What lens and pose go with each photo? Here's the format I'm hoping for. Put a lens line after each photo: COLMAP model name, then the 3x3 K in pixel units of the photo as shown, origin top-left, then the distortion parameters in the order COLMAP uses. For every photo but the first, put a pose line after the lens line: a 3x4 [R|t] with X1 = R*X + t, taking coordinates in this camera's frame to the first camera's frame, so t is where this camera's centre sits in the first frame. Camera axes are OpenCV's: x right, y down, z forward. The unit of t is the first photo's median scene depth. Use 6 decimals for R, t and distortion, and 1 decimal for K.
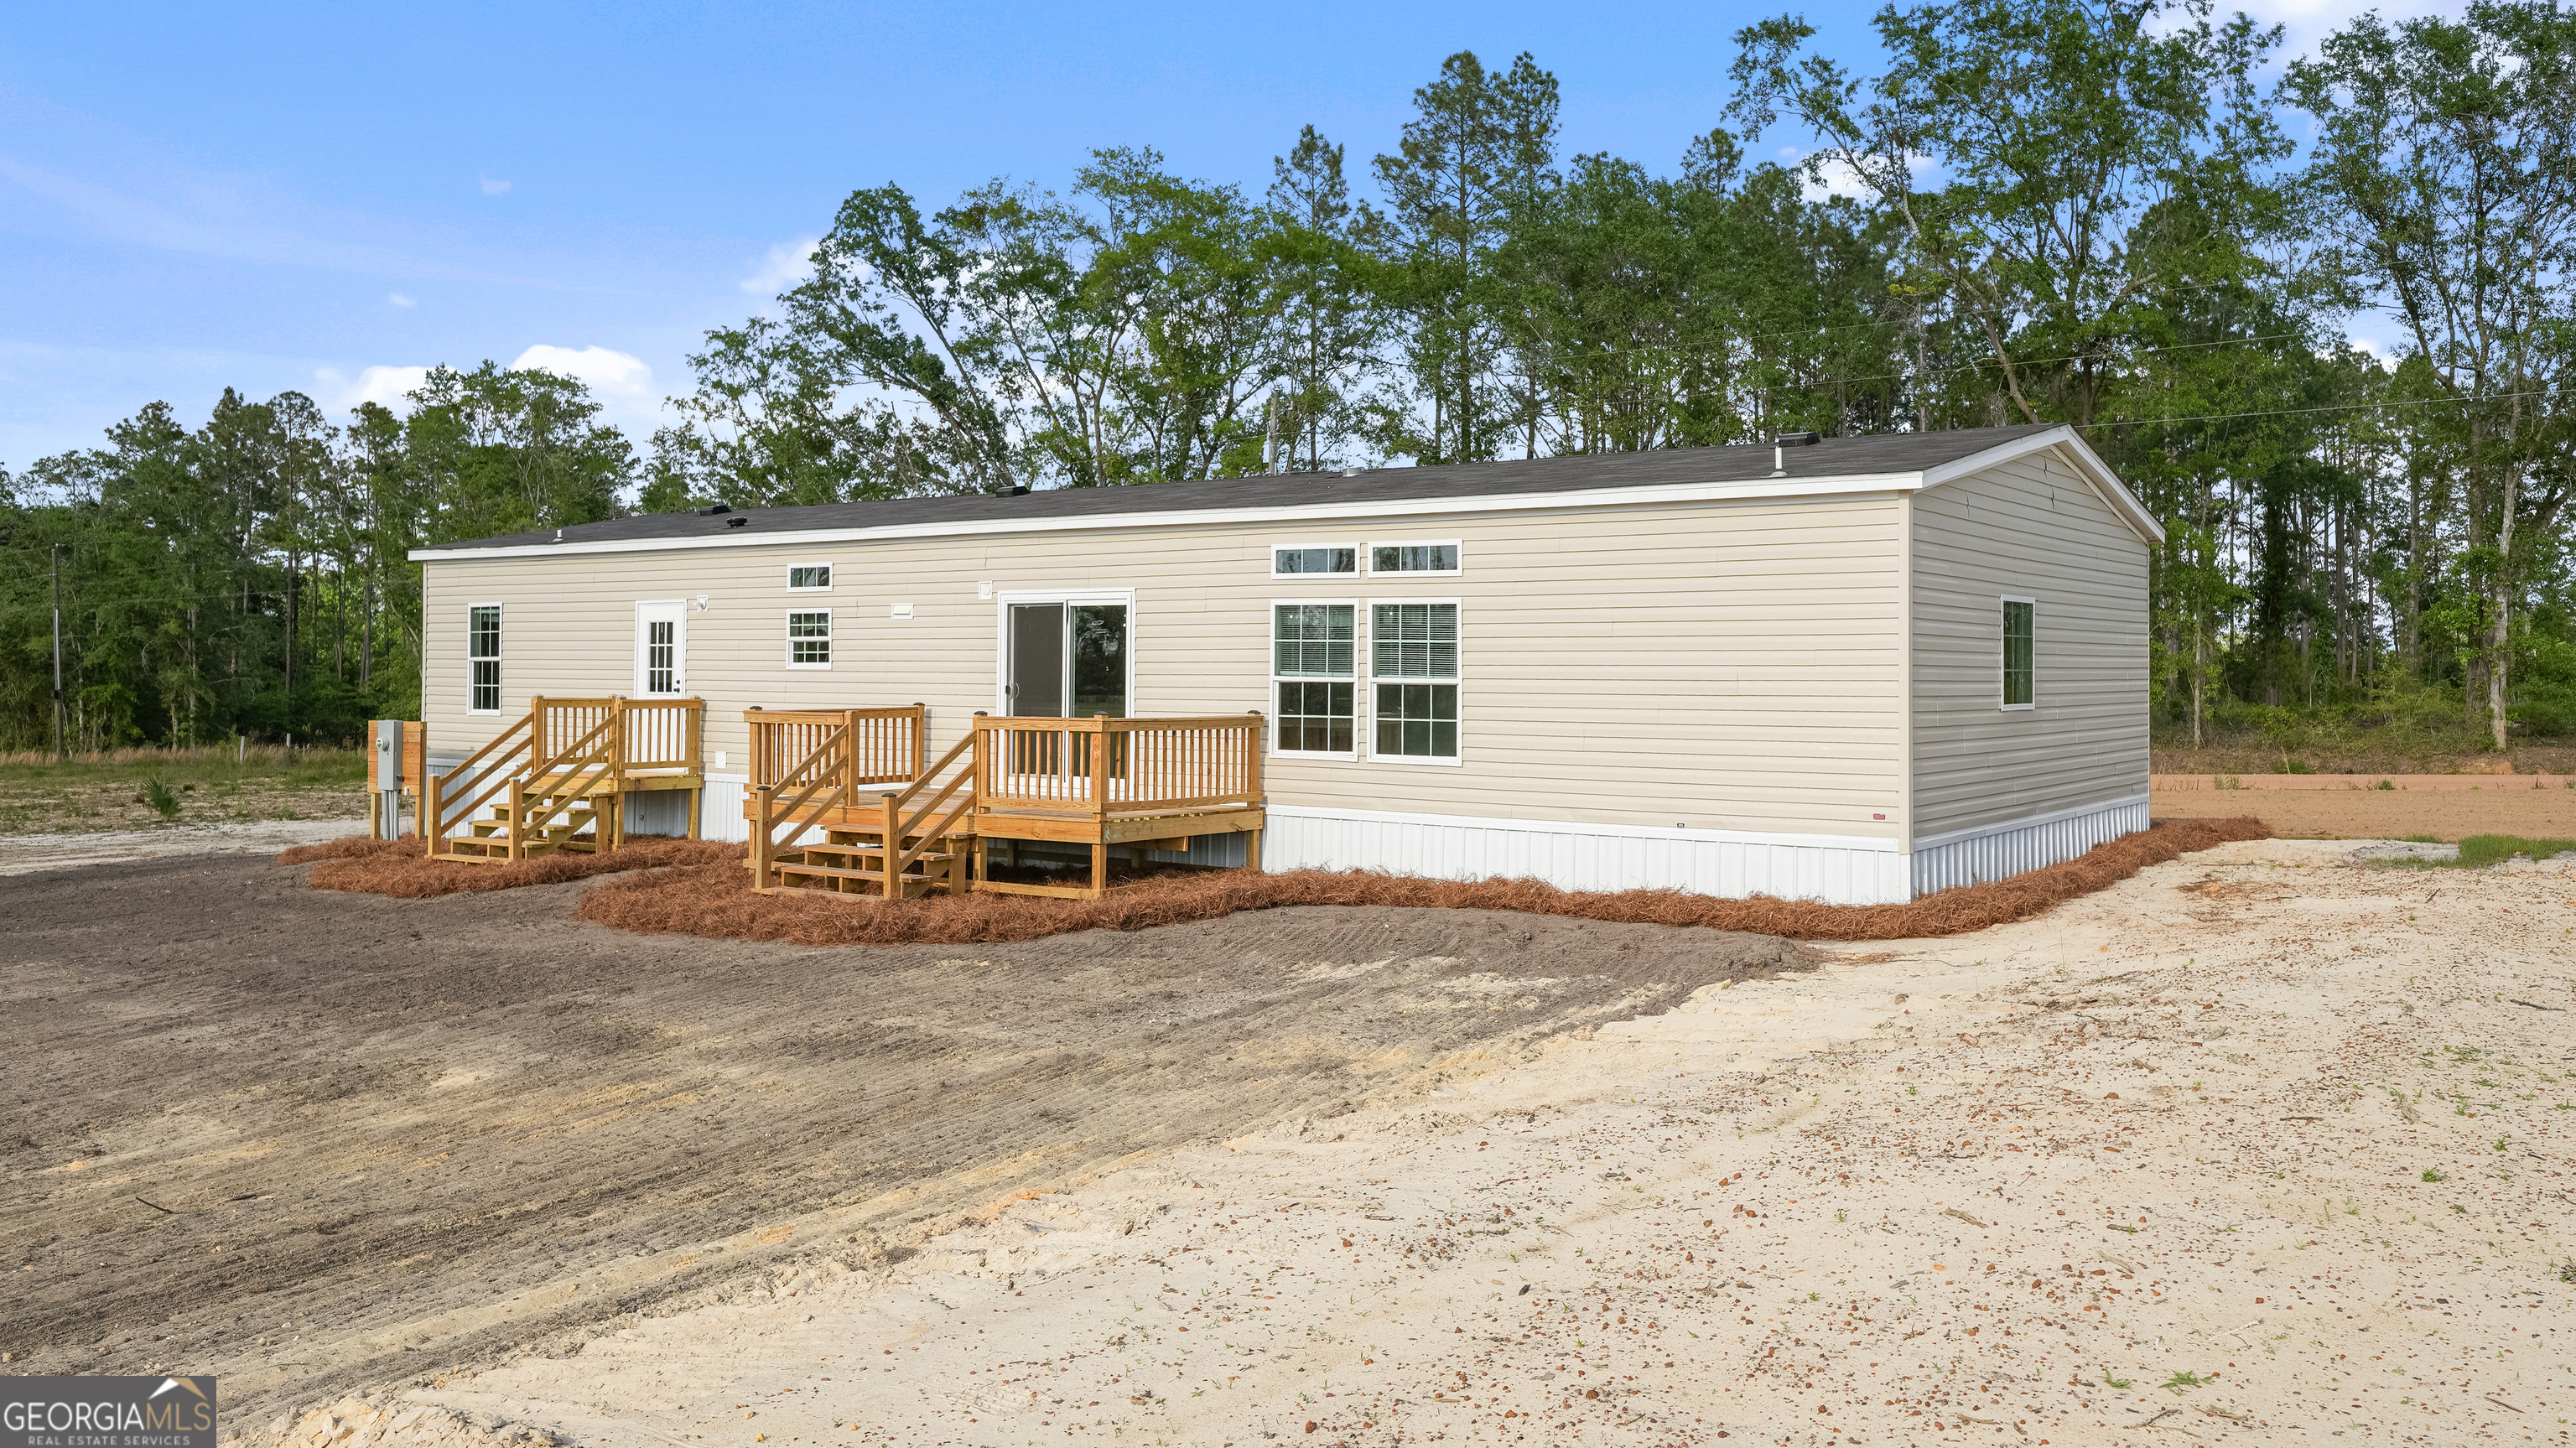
lens RADIAL K [[1989.4, 0, 1280.6], [0, 1989.4, 709.2], [0, 0, 1]] dist [0.013596, 0.002736]
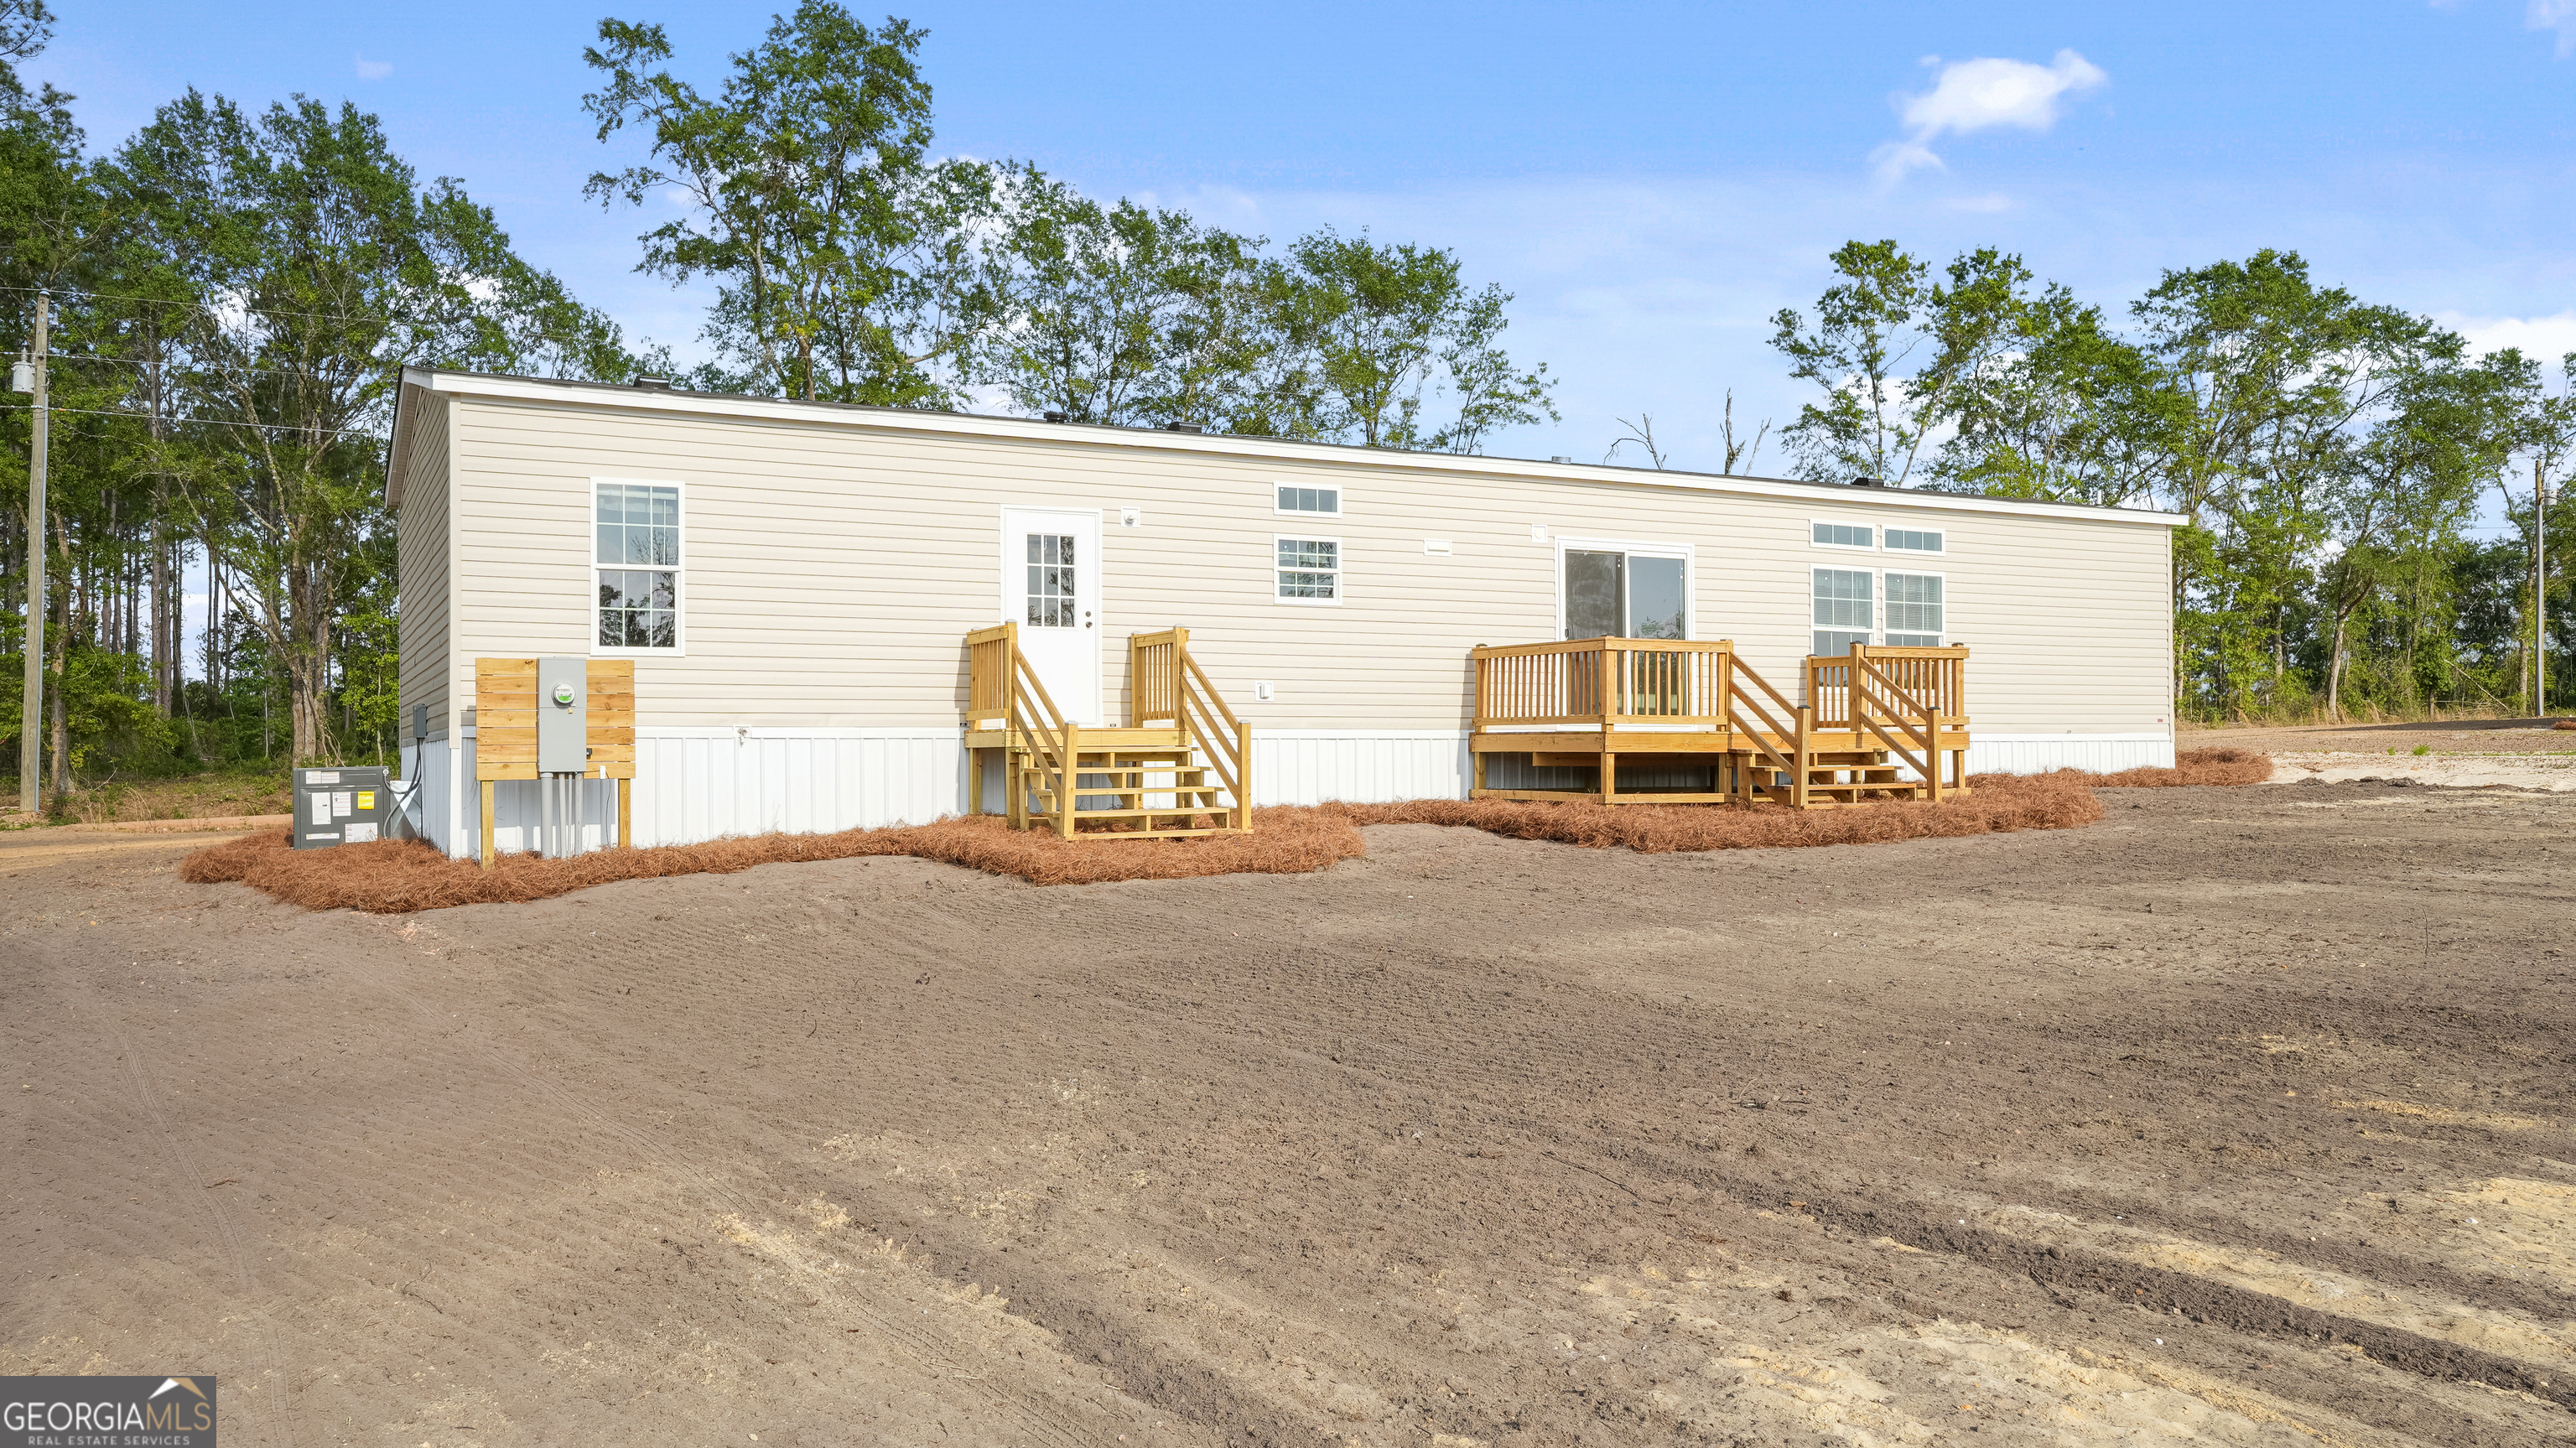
lens RADIAL K [[1989.4, 0, 1290.2], [0, 1989.4, 735.4], [0, 0, 1]] dist [0.013596, 0.002736]
pose [[0.440840, 0.000249, 0.897586, -1.163167], [0.021407, 0.999713, -0.010791, 0.052778], [-0.897330, 0.023972, 0.440708, 0.708496]]
